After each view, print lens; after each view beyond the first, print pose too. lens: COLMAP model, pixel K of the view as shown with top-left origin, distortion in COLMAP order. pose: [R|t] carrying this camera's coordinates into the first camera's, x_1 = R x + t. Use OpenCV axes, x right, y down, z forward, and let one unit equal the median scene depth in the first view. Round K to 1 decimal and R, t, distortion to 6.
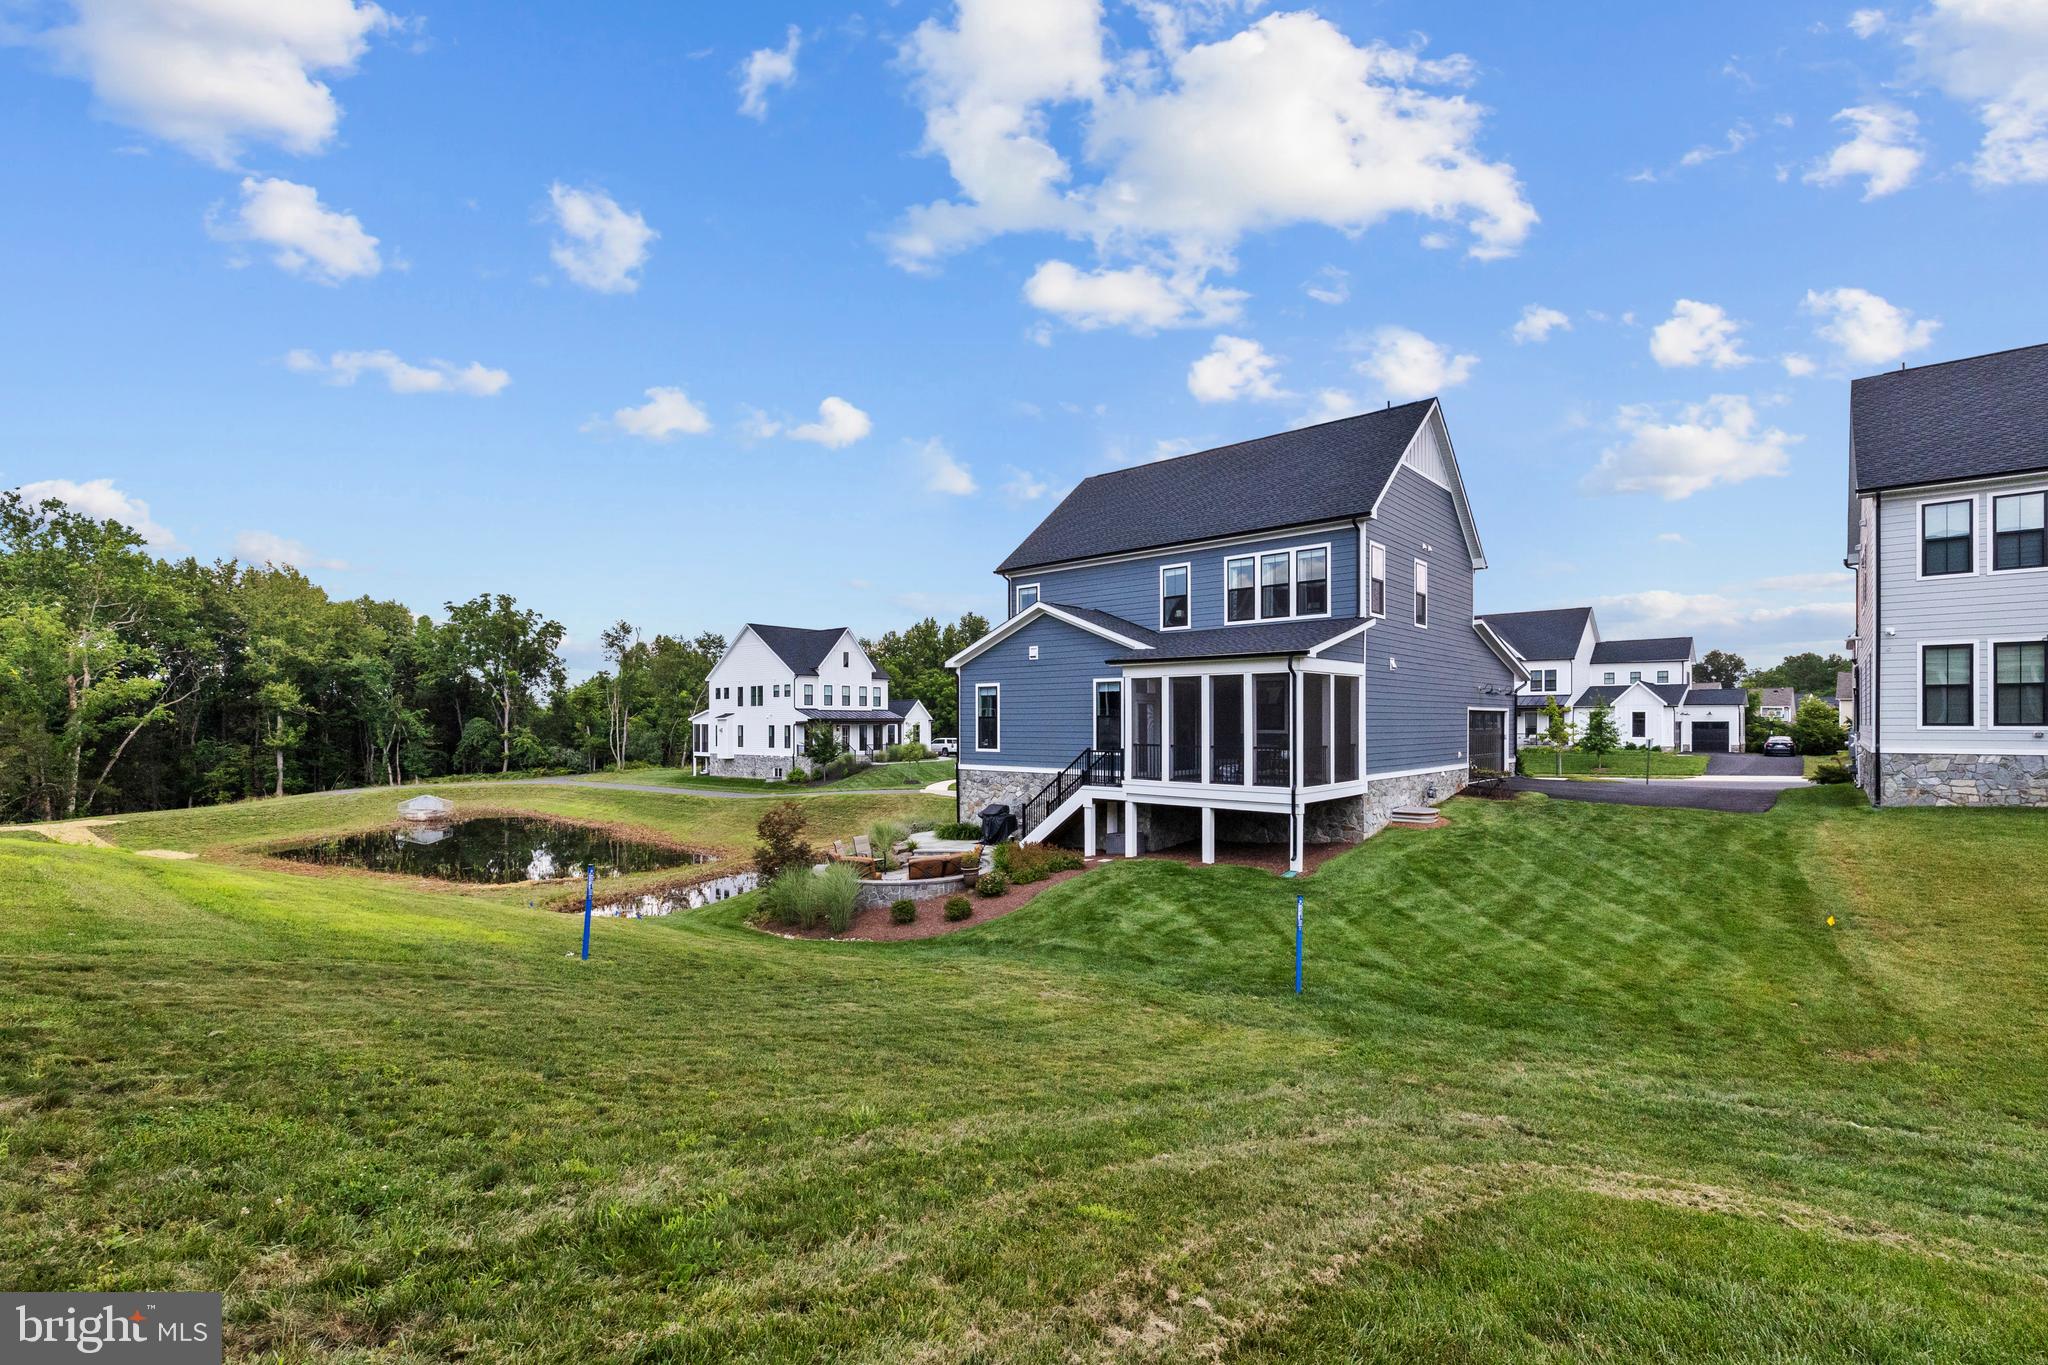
lens RADIAL K [[899.6, 0, 1031.0], [0, 899.6, 720.3], [0, 0, 1]] dist [-0.001389, 0.000021]
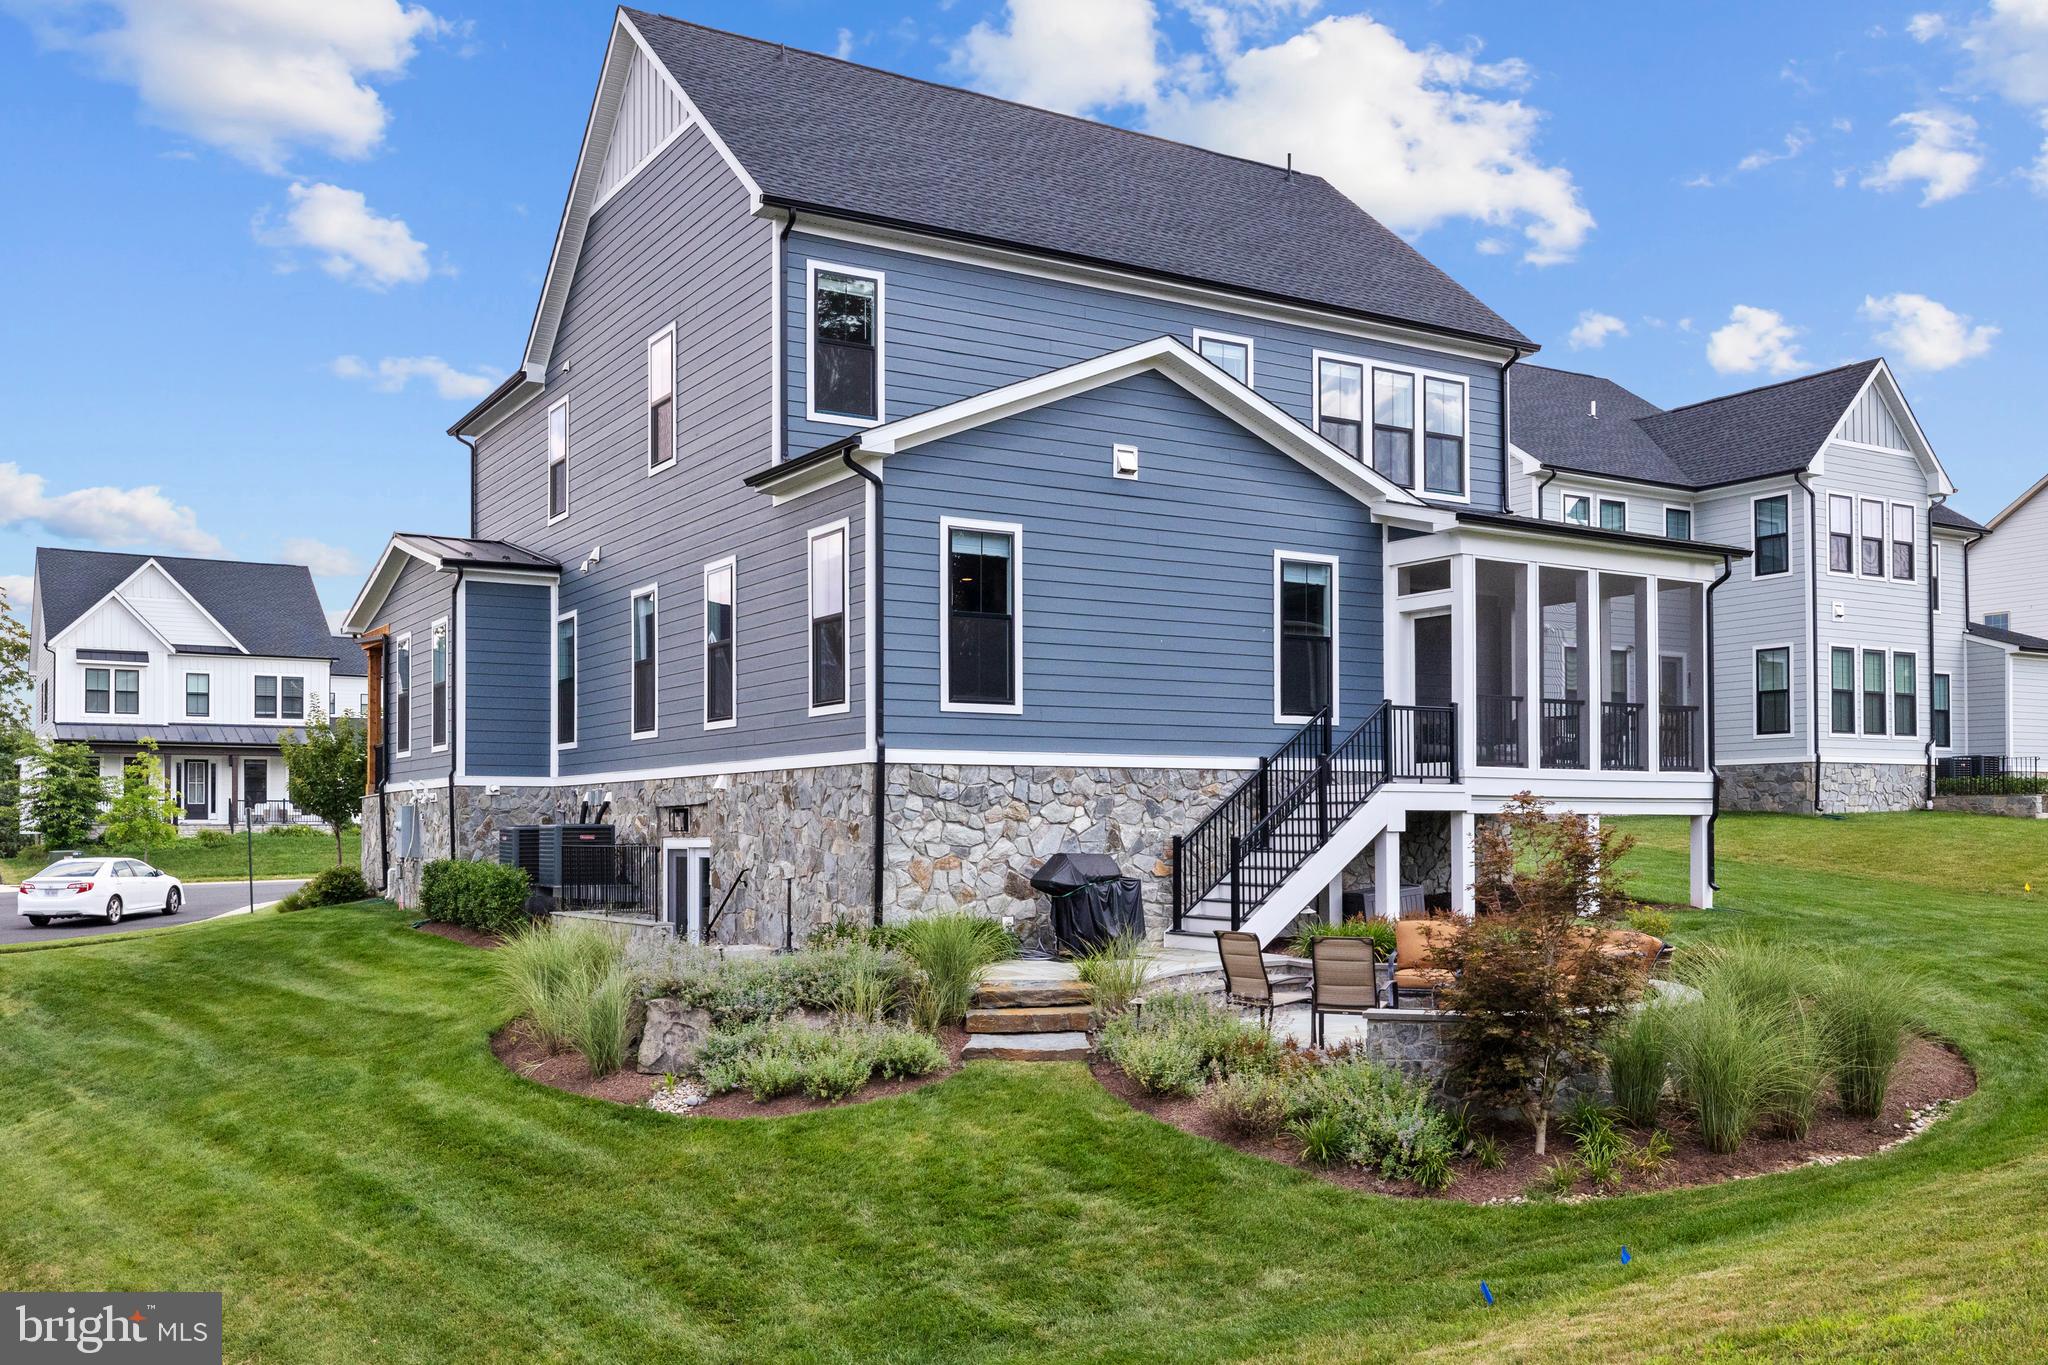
lens RADIAL K [[1809.7, 0, 1025.6], [0, 1809.7, 799.3], [0, 0, 1]] dist [-0.009694, -0.012351]
pose [[0.283237, 0.016279, 0.958912, -0.282061], [0.001620, 0.999846, -0.017453, 0.031603], [-0.959048, 0.006497, 0.283167, 0.303083]]
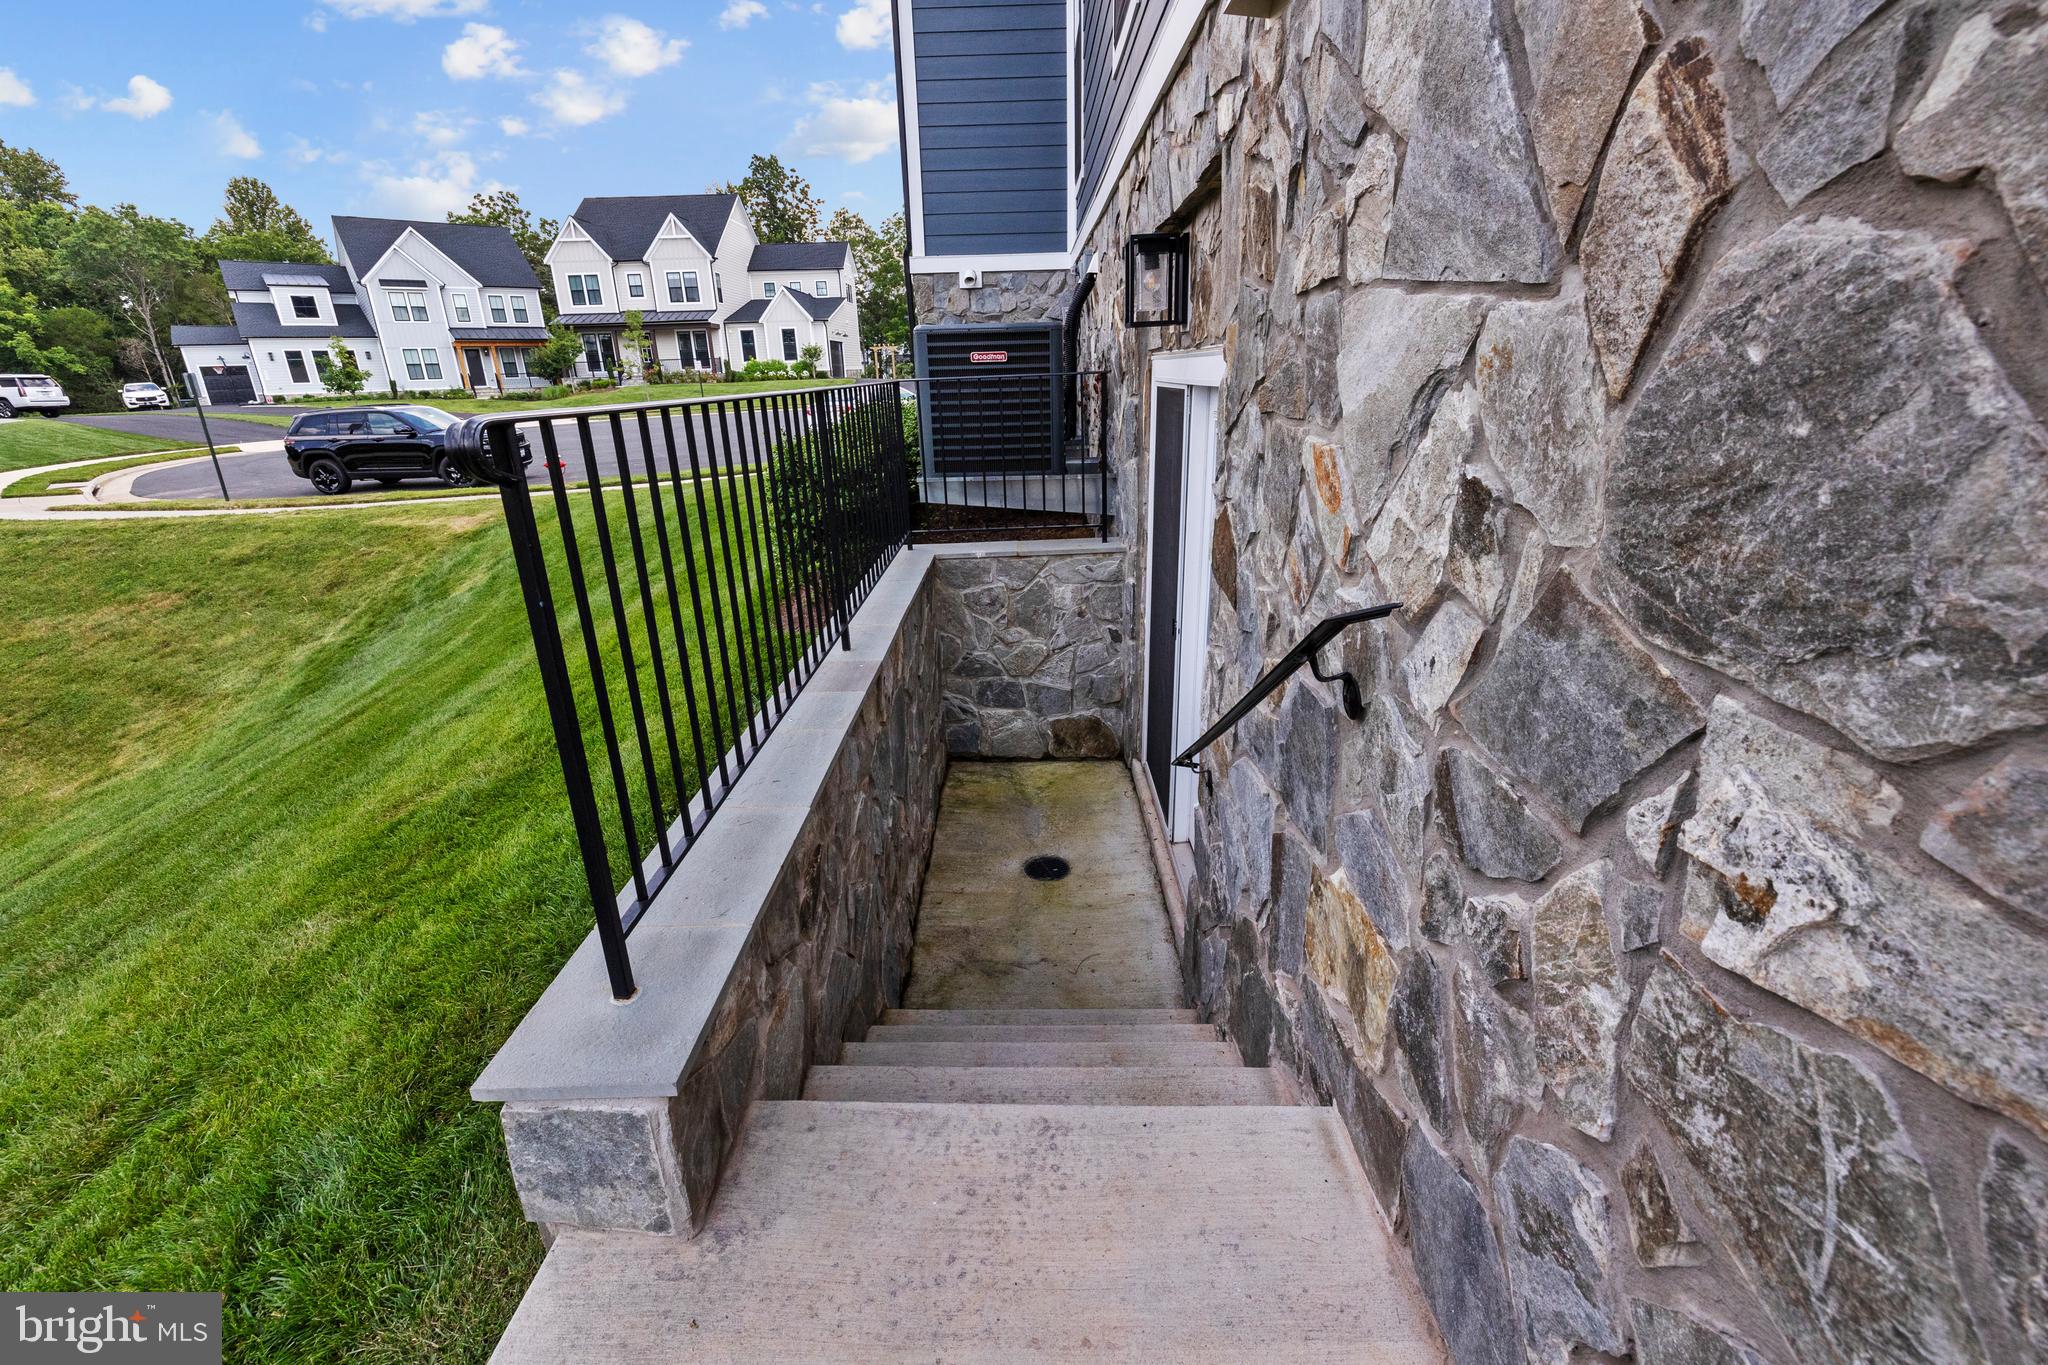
lens RADIAL K [[863.3, 0, 1020.6], [0, 863.3, 666.7], [0, 0, 1]] dist [0.001641, -0.000017]
pose [[0.747820, -0.236594, 0.620313, -0.019886], [0.024745, 0.943629, 0.330078, 0.033193], [-0.663440, -0.231489, 0.711519, 0.426453]]
